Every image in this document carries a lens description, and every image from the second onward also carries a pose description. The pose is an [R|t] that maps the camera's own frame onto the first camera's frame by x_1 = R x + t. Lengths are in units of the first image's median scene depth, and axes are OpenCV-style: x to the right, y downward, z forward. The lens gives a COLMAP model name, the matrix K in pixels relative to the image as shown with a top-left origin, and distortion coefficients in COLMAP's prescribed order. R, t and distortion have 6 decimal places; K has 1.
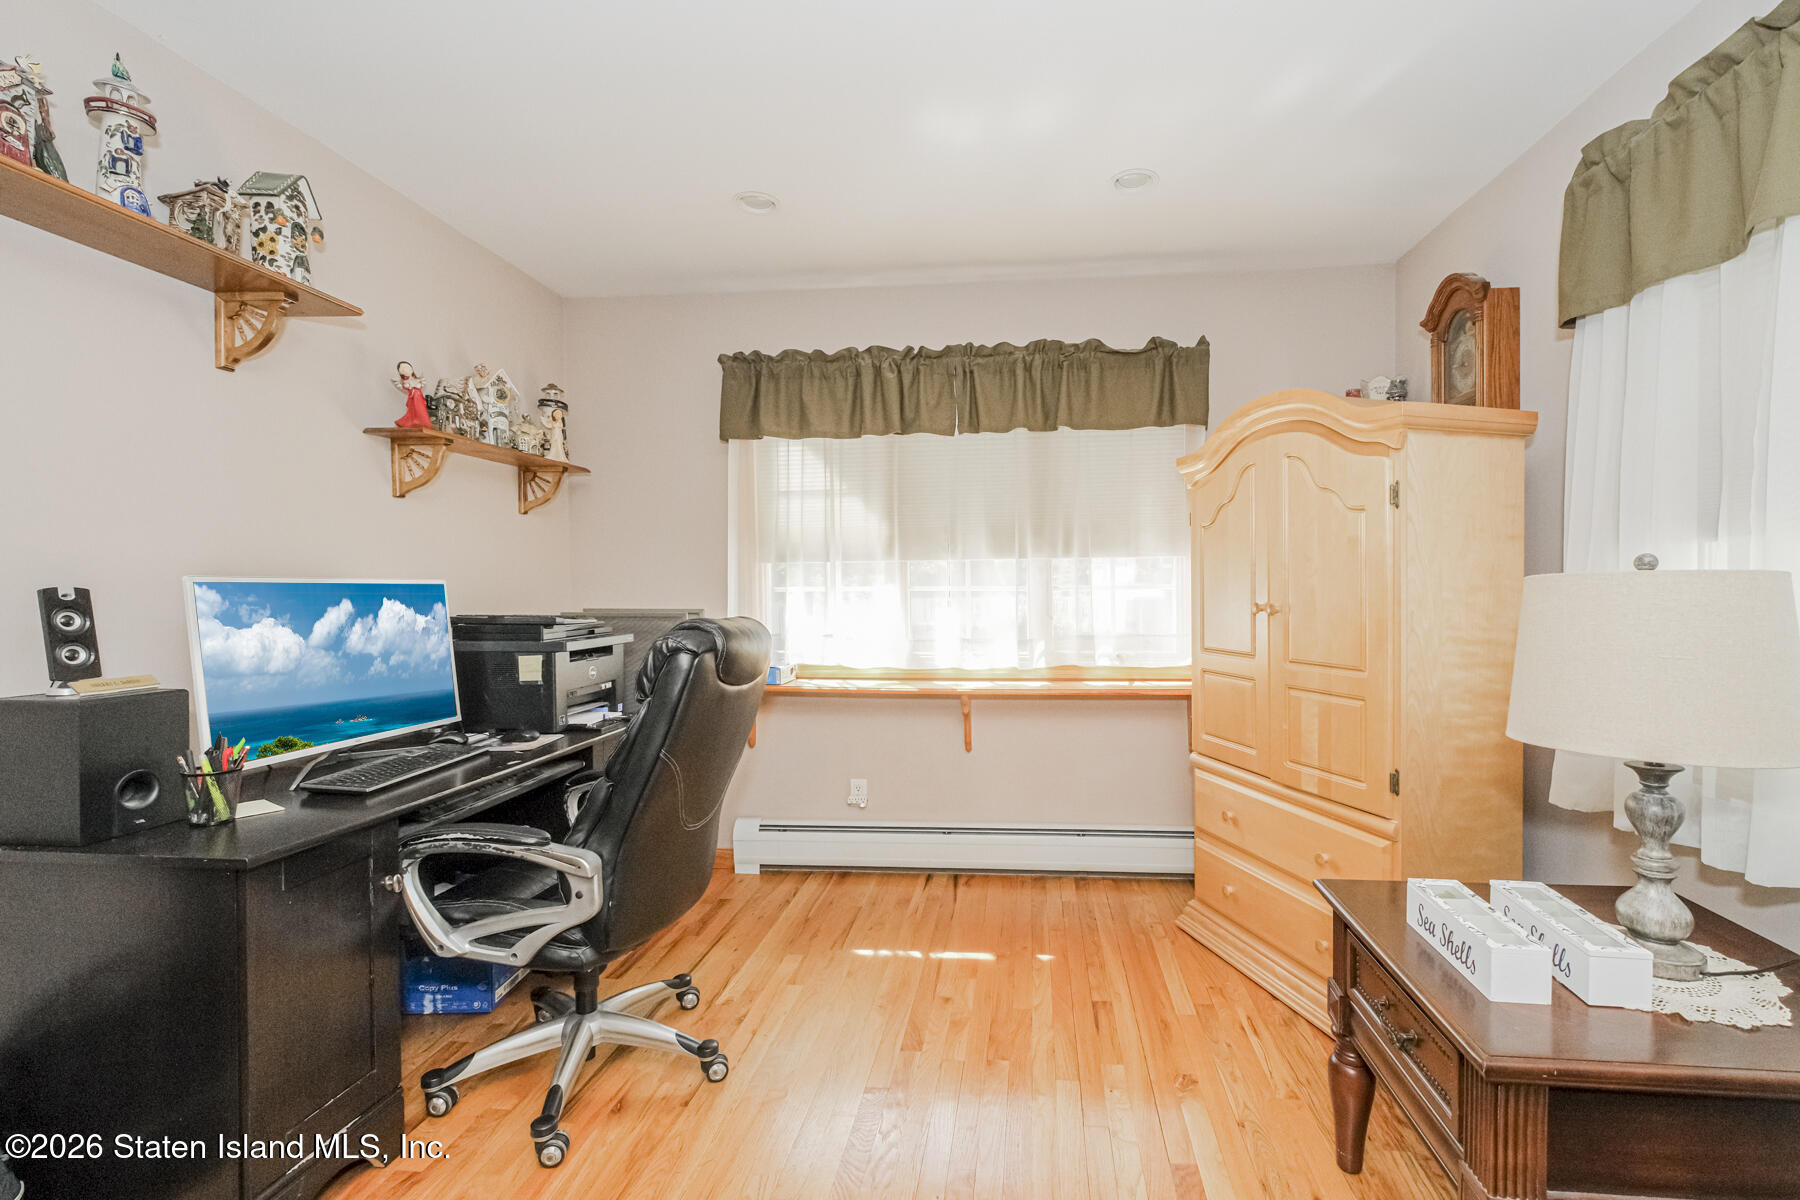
lens RADIAL K [[787.3, 0, 961.8], [0, 787.3, 608.3], [0, 0, 1]] dist [0.000666, -0.000087]
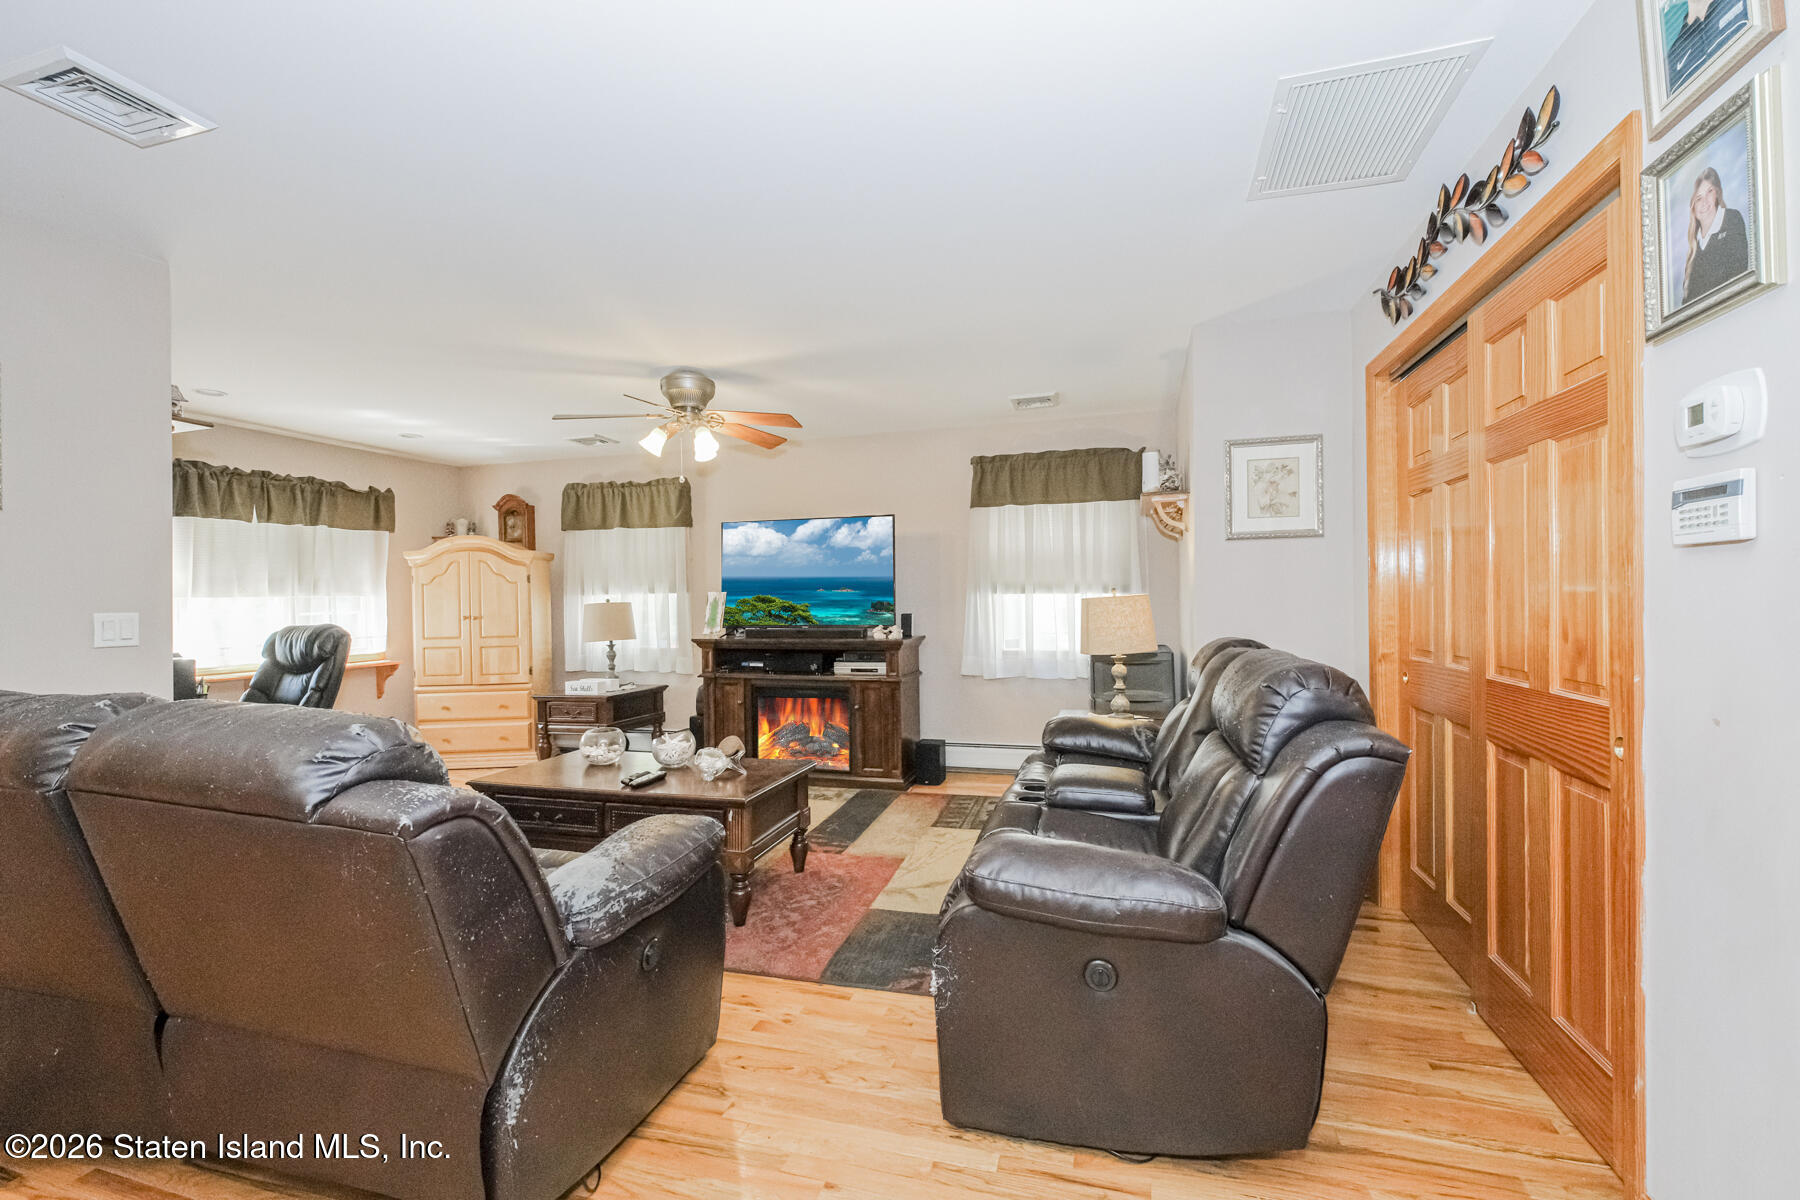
lens RADIAL K [[753.9, 0, 904.7], [0, 753.9, 599.5], [0, 0, 1]] dist [-0.001995, -0.000459]
pose [[0.209328, 0.003627, 0.977839, -1.350225], [0.052044, 0.998534, -0.014845, 0.039484], [-0.976459, 0.053998, 0.208833, -0.705801]]
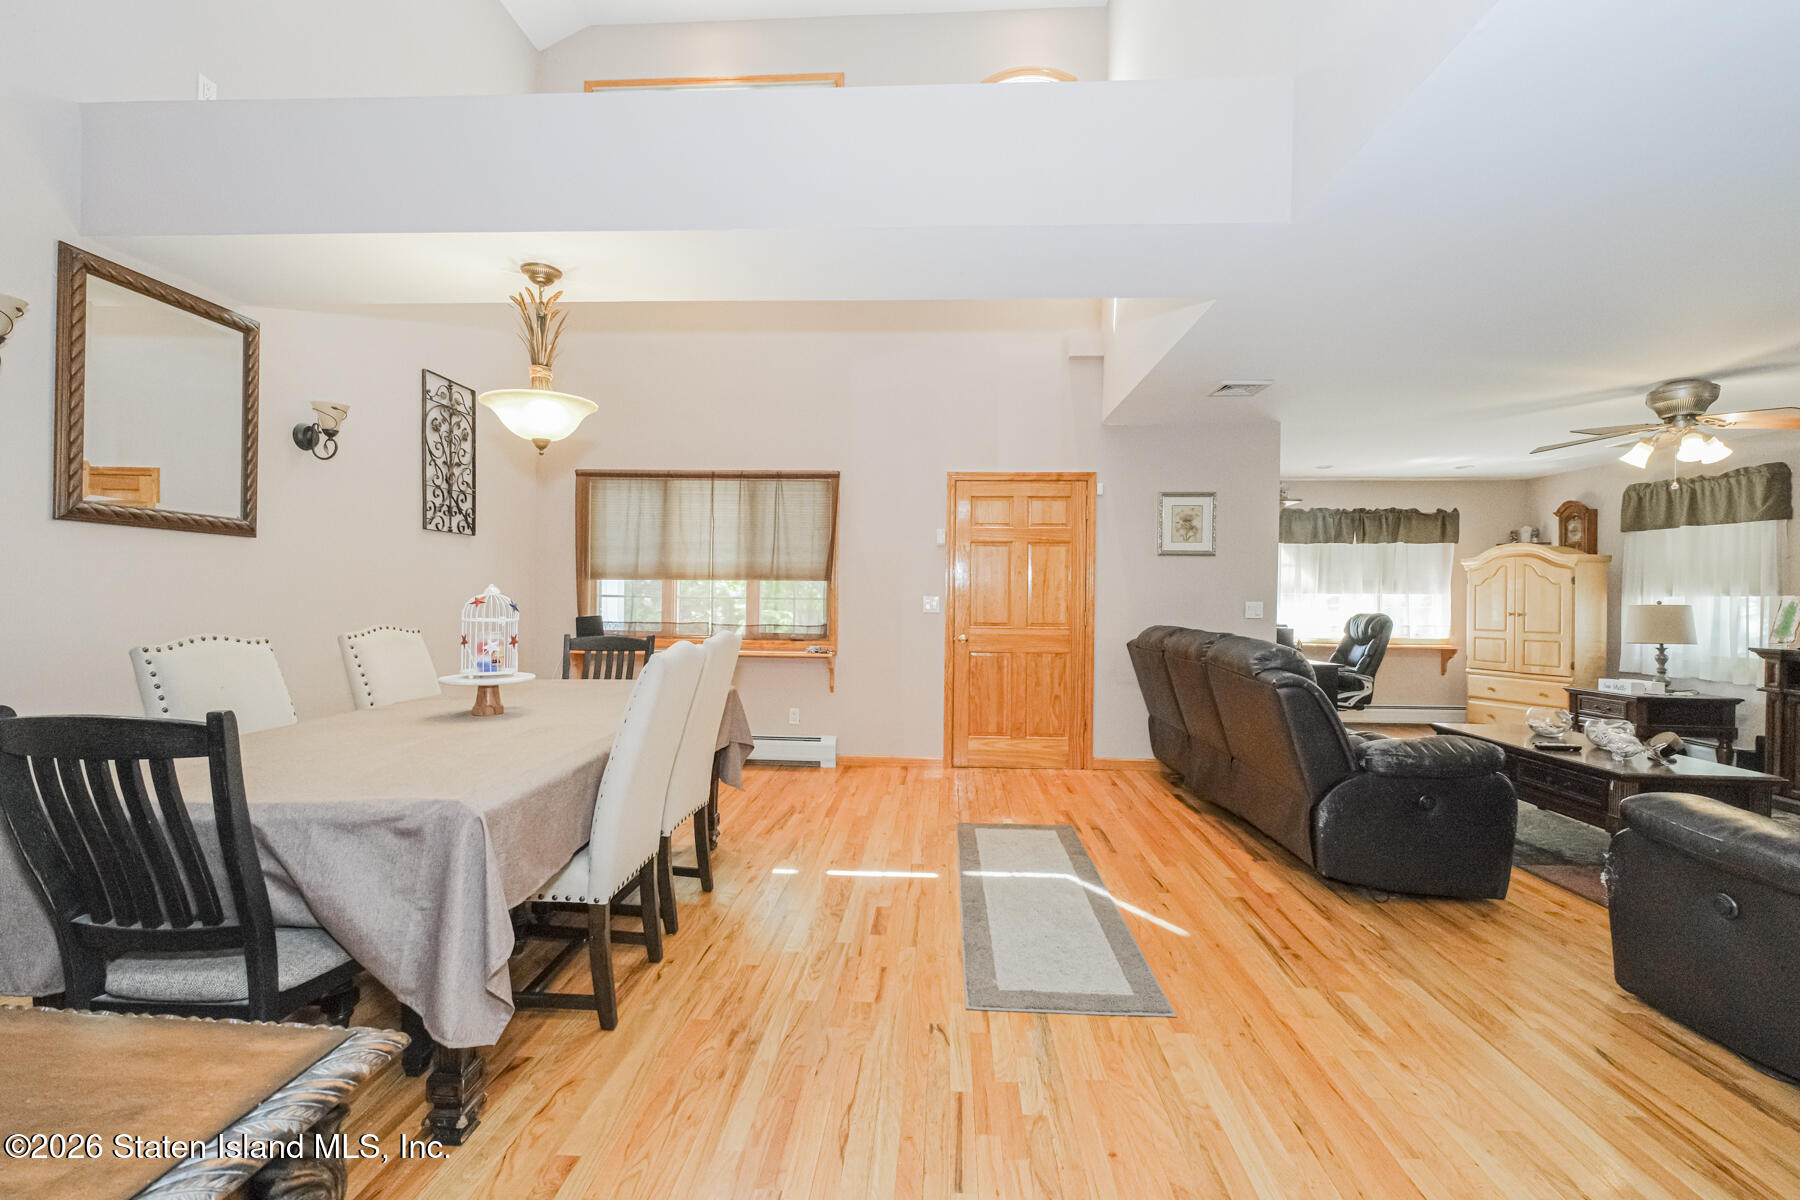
lens RADIAL K [[753.9, 0, 904.7], [0, 753.9, 599.5], [0, 0, 1]] dist [-0.001995, -0.000459]
pose [[0.999446, 0.019257, 0.027147, -1.568676], [-0.018318, 0.999240, -0.034420, 0.065725], [-0.027789, 0.033904, 0.999039, -1.398980]]
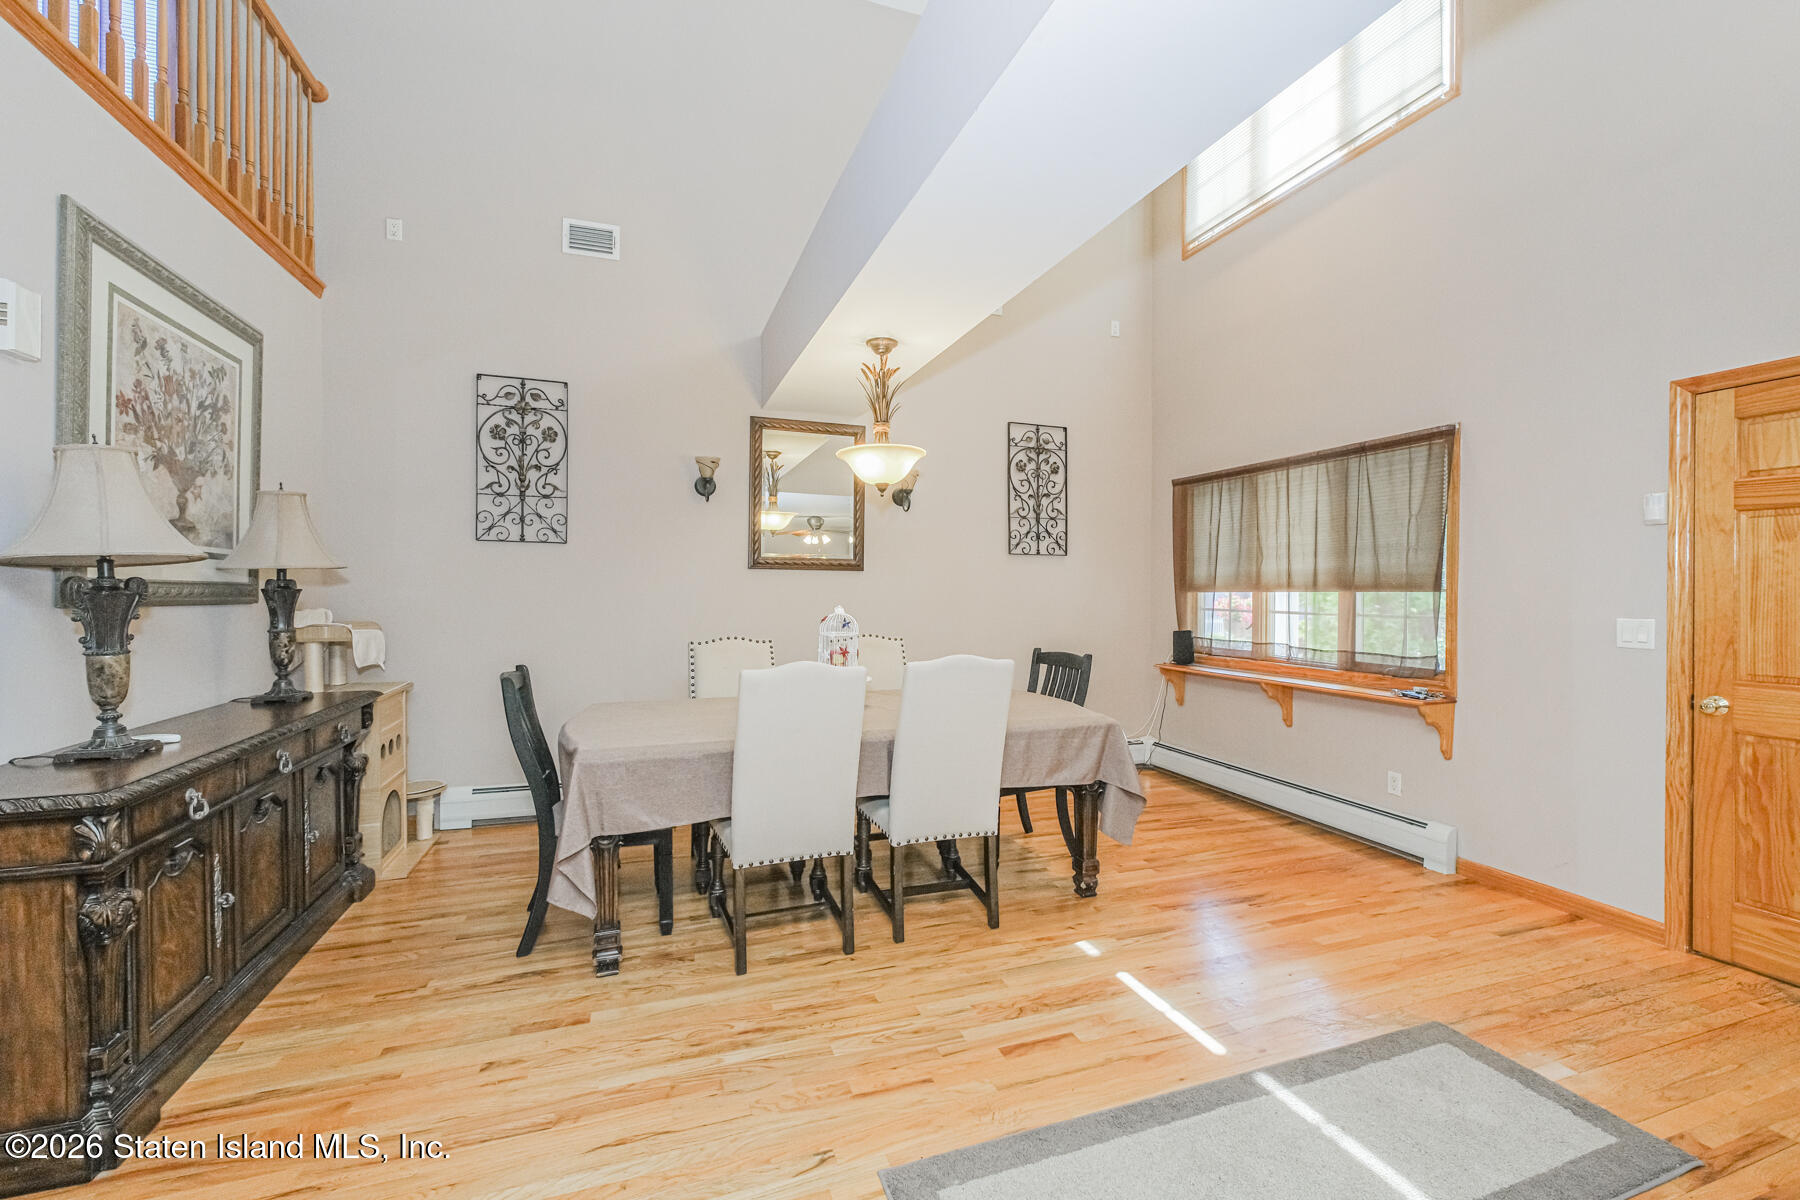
lens RADIAL K [[750.6, 0, 898.4], [0, 750.6, 596.1], [0, 0, 1]] dist [-0.000861, -0.000202]
pose [[0.407010, 0.015614, -0.913290, -0.947142], [-0.043509, 0.999050, -0.002310, 0.009173], [0.912387, 0.040677, 0.407303, -0.859437]]
